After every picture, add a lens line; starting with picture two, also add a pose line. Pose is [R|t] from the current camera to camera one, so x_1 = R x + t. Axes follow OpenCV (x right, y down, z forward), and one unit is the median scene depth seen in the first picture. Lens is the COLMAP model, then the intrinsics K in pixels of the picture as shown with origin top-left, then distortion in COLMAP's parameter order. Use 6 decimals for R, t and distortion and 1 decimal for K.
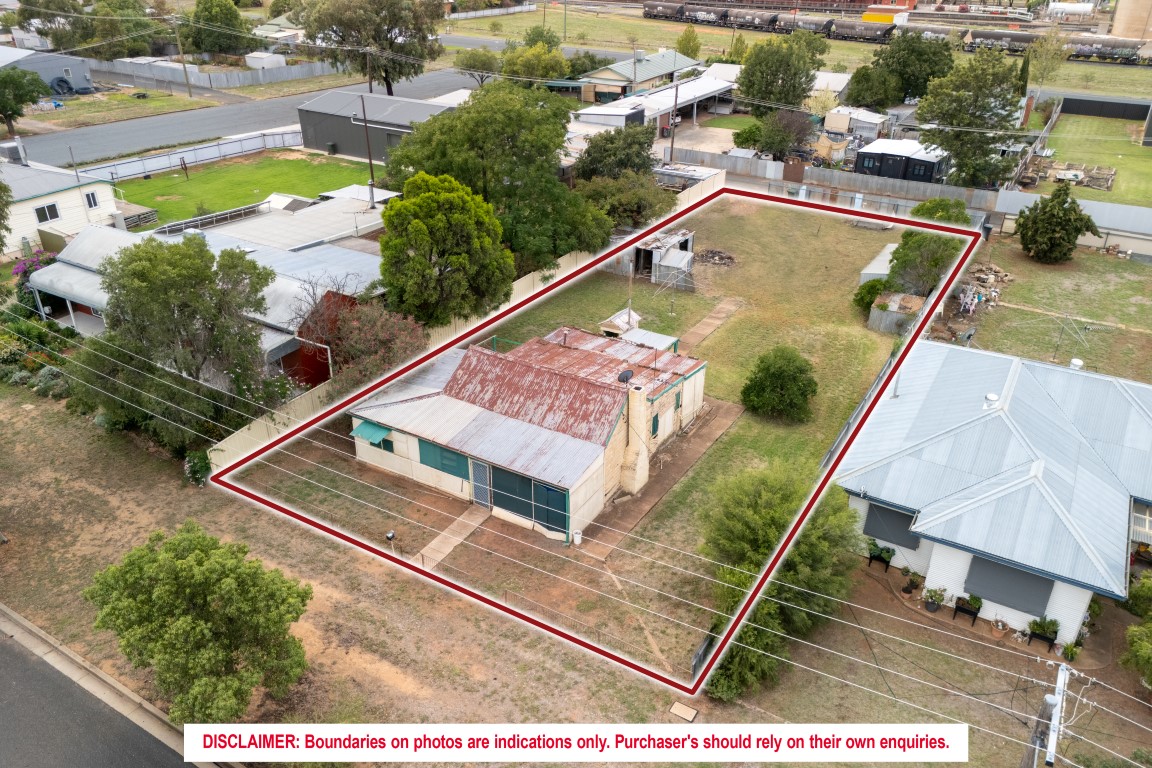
lens RADIAL K [[847.3, 0, 576.0], [0, 847.3, 384.0], [0, 0, 1]] dist [0.047273, -0.007319]
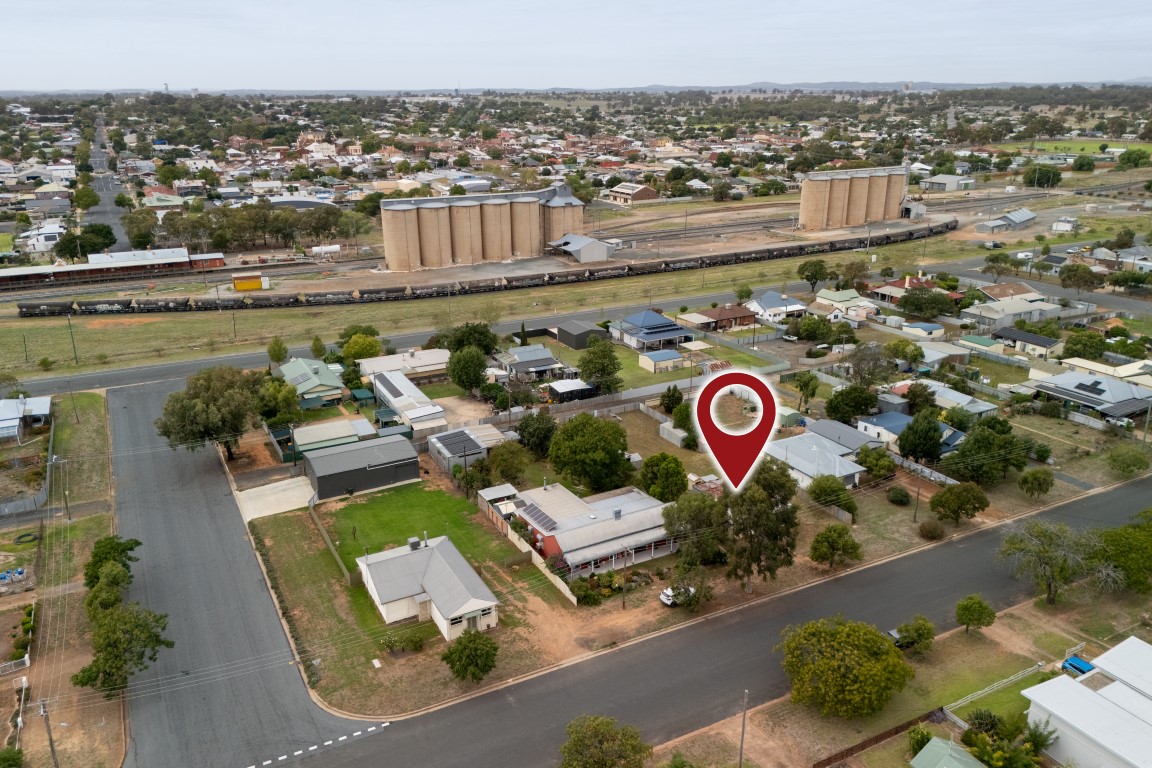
lens RADIAL K [[849.4, 0, 595.7], [0, 849.4, 384.7], [0, 0, 1]] dist [0.031284, -0.002834]
pose [[0.493415, -0.284068, 0.822099, -2.016598], [0.419831, 0.905555, 0.060928, -0.575134], [-0.761763, 0.315080, 0.566075, -0.377662]]
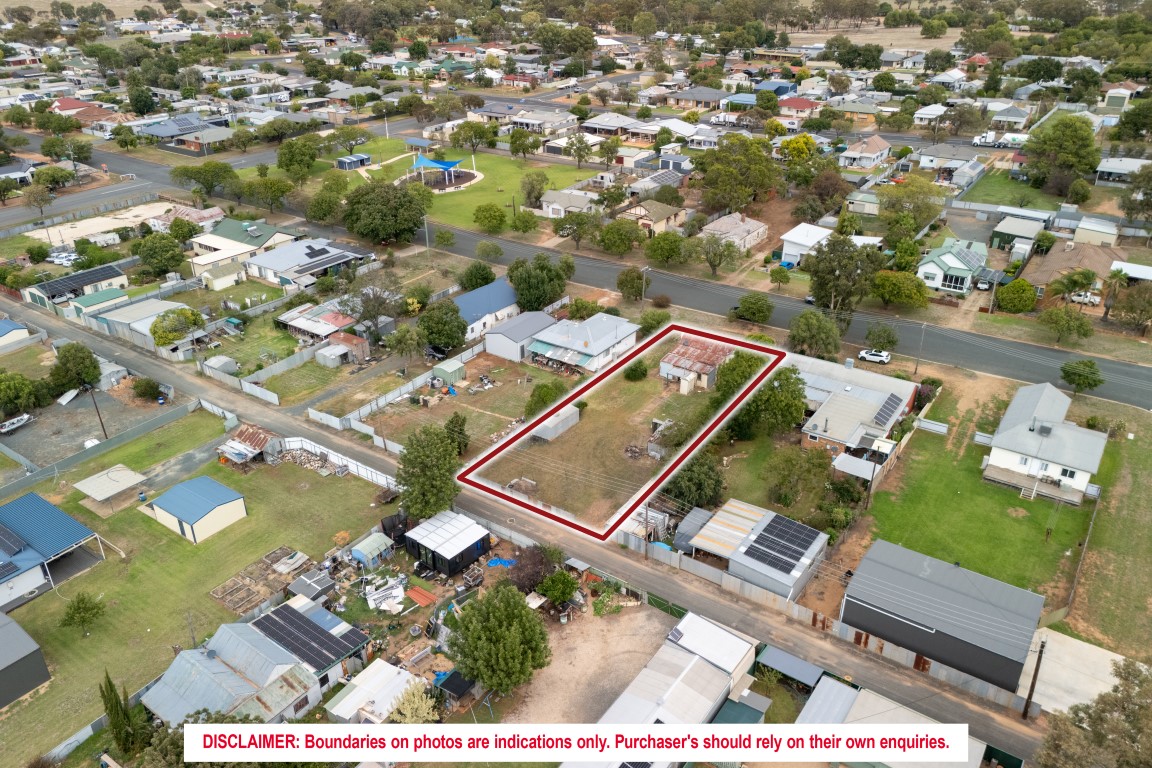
lens RADIAL K [[847.3, 0, 576.0], [0, 847.3, 384.0], [0, 0, 1]] dist [0.047273, -0.007319]
pose [[-0.997882, -0.034184, 0.055340, 0.225191], [0.026259, 0.566658, 0.823535, -2.009831], [-0.059511, 0.823244, -0.564560, 2.222445]]
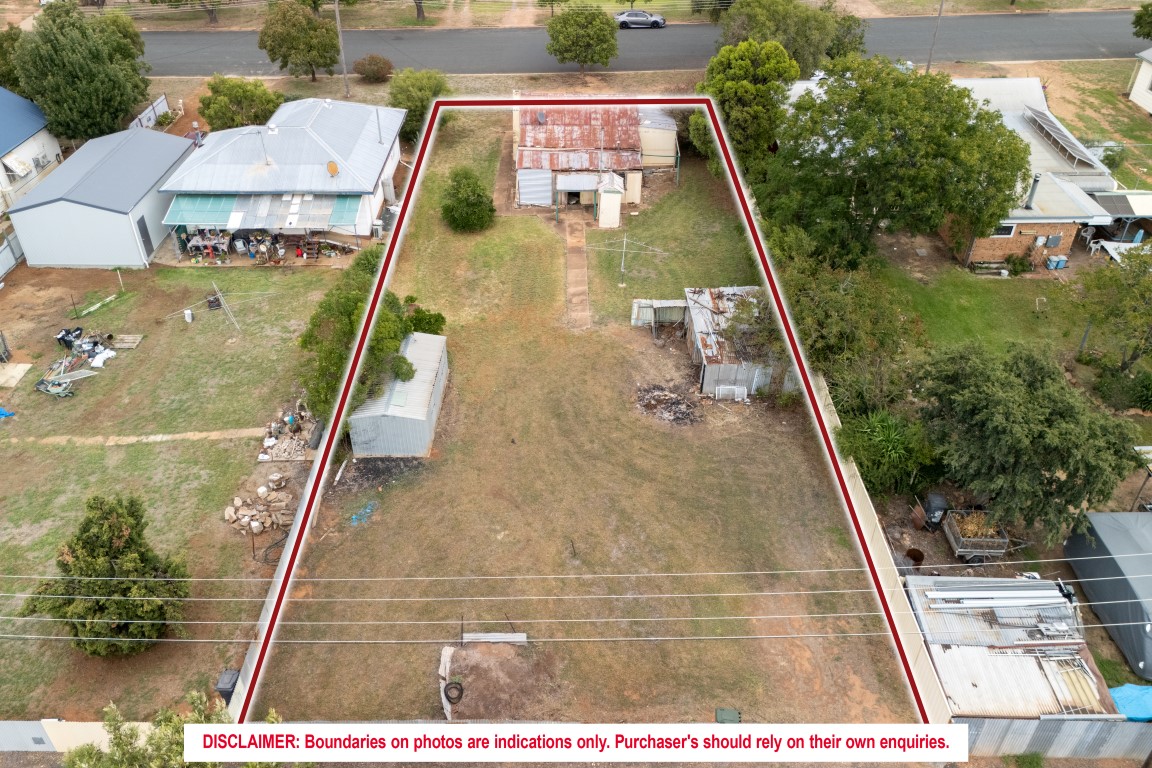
lens RADIAL K [[881.0, 0, 545.0], [0, 881.0, 387.3], [0, 0, 1]] dist [0.041967, -0.007647]
pose [[-0.866998, 0.296172, -0.400746, 0.594121], [-0.235117, 0.465929, 0.853012, -0.815746], [0.439358, 0.833782, -0.334324, 1.361056]]
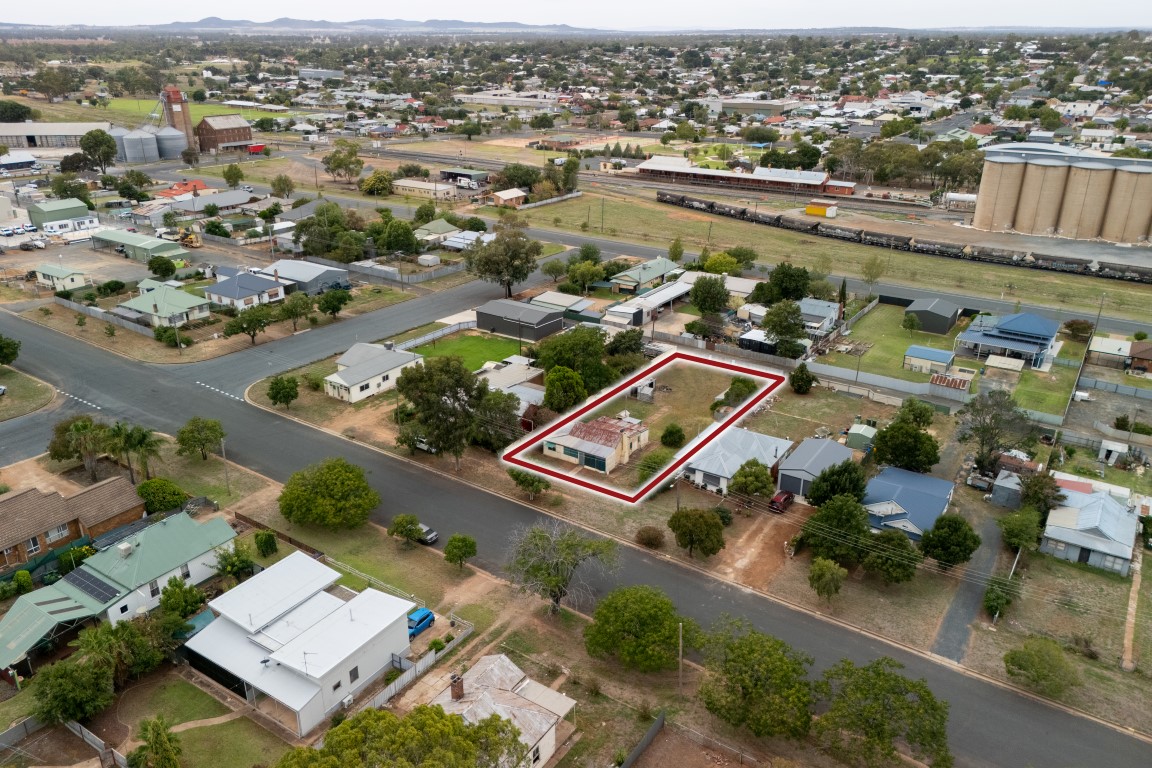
lens RADIAL K [[847.3, 0, 576.0], [0, 847.3, 384.0], [0, 0, 1]] dist [0.047273, -0.007319]
pose [[0.999279, 0.013946, -0.035303, -0.007275], [-0.017597, 0.994282, -0.105330, 0.116889], [0.033632, 0.105875, 0.993811, -1.700878]]
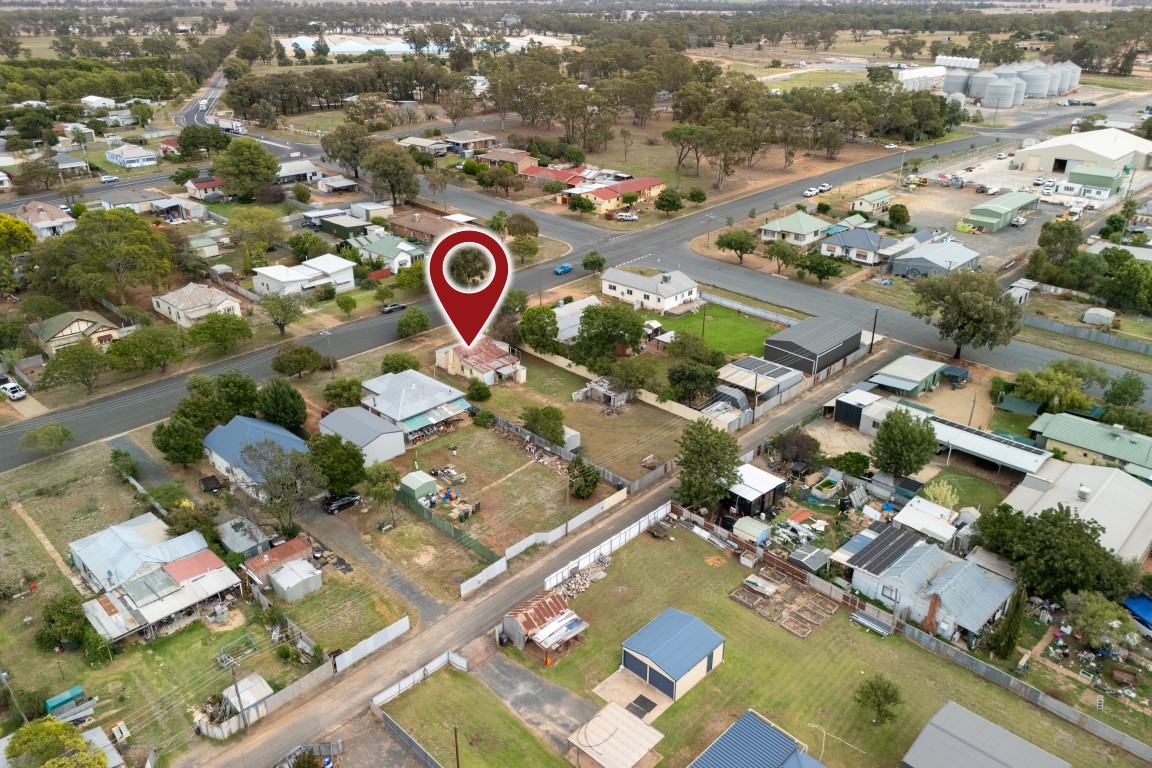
lens RADIAL K [[847.3, 0, 576.0], [0, 847.3, 384.0], [0, 0, 1]] dist [0.047273, -0.007319]
pose [[-0.221667, 0.402178, -0.888322, 2.407064], [-0.463444, 0.758072, 0.458854, -1.335585], [0.857953, 0.513400, 0.018347, 0.982511]]
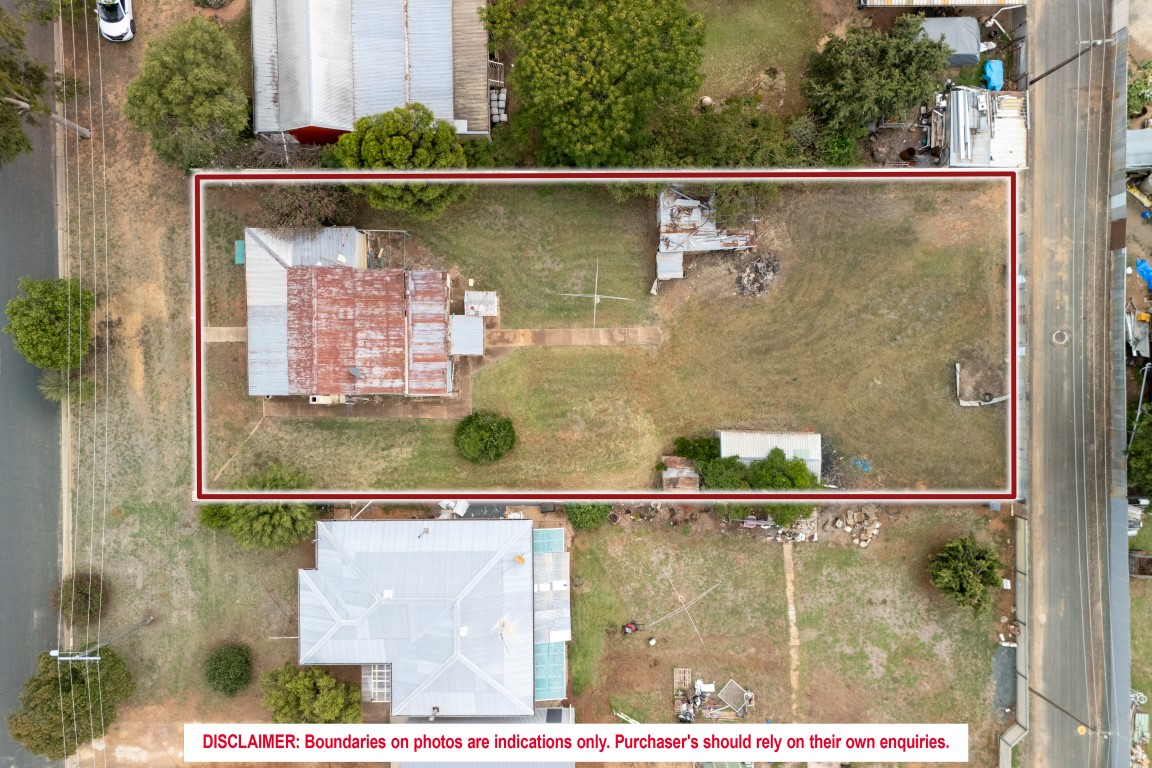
lens RADIAL K [[847.3, 0, 576.0], [0, 847.3, 384.0], [0, 0, 1]] dist [0.047273, -0.007319]
pose [[0.519637, 0.854367, -0.005940, 0.198271], [-0.393632, 0.245571, 0.885861, -1.014129], [0.758309, -0.457987, 0.463913, 0.413294]]
